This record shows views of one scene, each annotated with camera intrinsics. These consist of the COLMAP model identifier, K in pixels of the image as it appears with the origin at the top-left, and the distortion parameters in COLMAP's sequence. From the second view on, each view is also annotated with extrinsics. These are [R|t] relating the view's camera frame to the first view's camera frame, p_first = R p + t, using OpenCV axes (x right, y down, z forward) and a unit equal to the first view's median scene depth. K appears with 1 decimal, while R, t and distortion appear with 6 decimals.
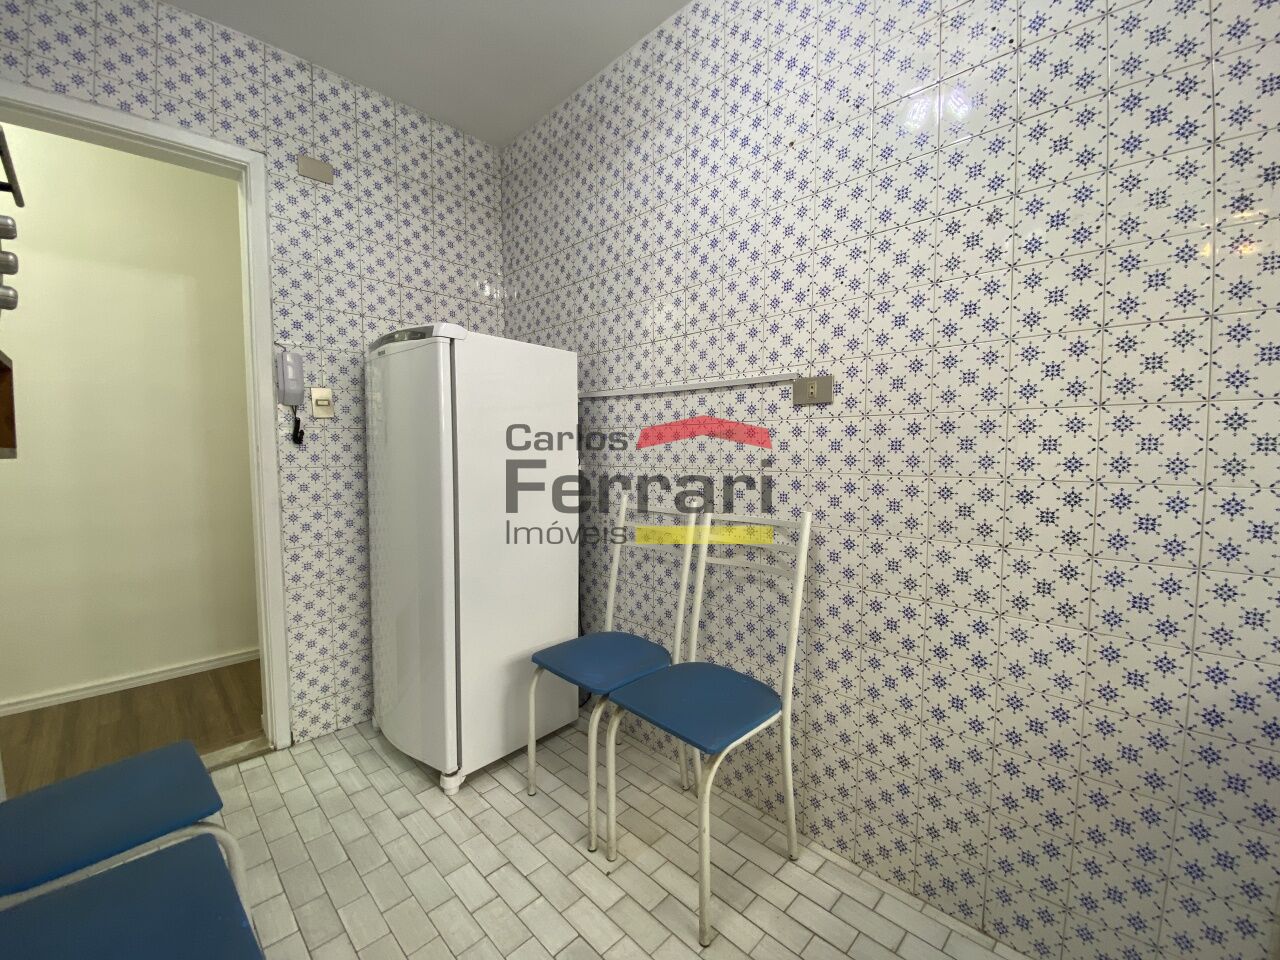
lens RADIAL K [[511.0, 0, 640.0], [0, 511.0, 480.0], [0, 0, 1]] dist [0.012368, -0.019687]
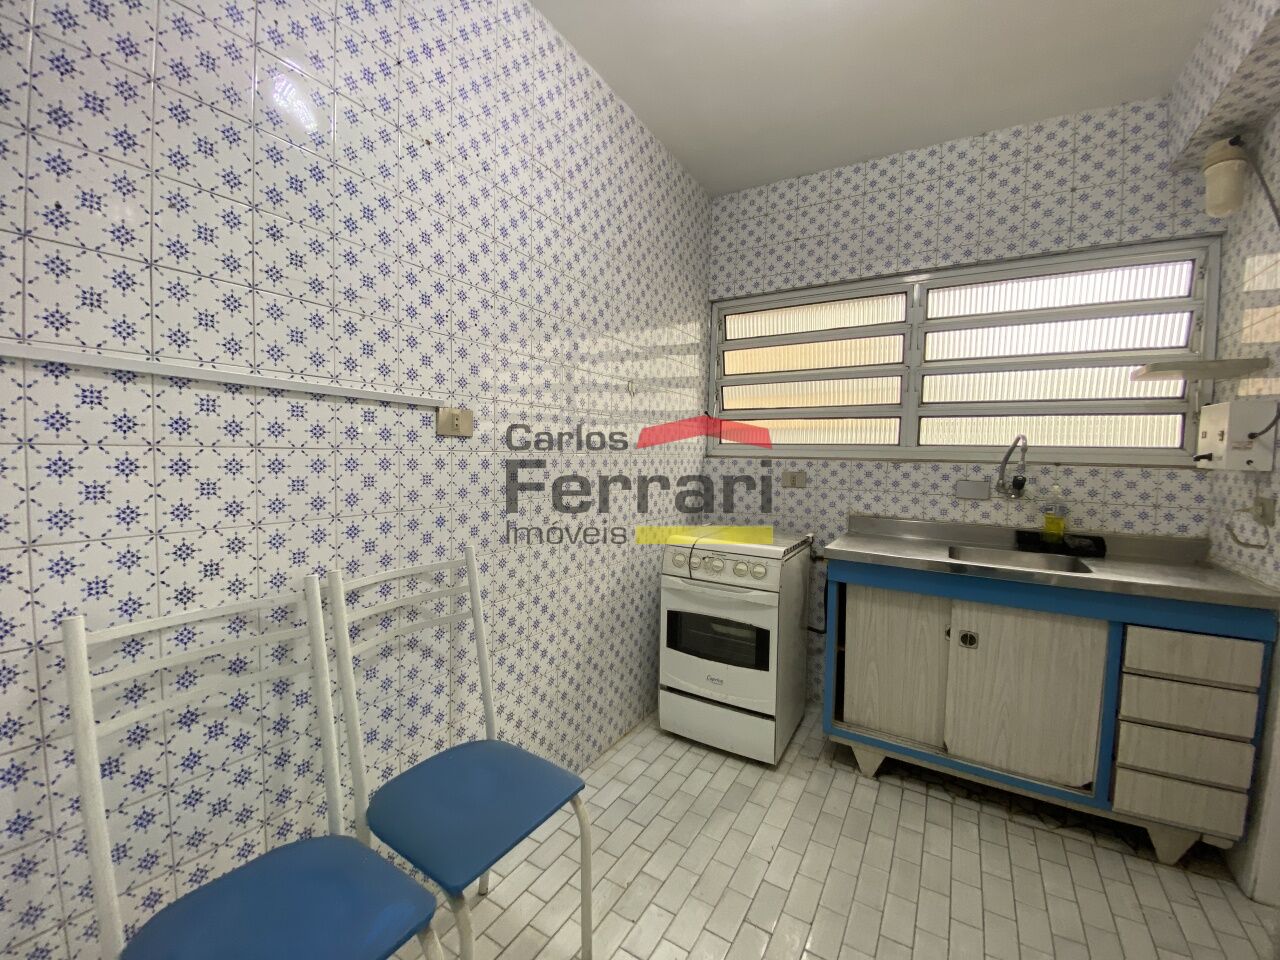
lens RADIAL K [[511.0, 0, 640.0], [0, 511.0, 480.0], [0, 0, 1]] dist [0.012368, -0.019687]
pose [[-0.232865, -0.051851, 0.971126, -0.590468], [0.034564, 0.997506, 0.061548, -0.095486], [-0.971895, 0.047898, -0.230492, 0.751201]]
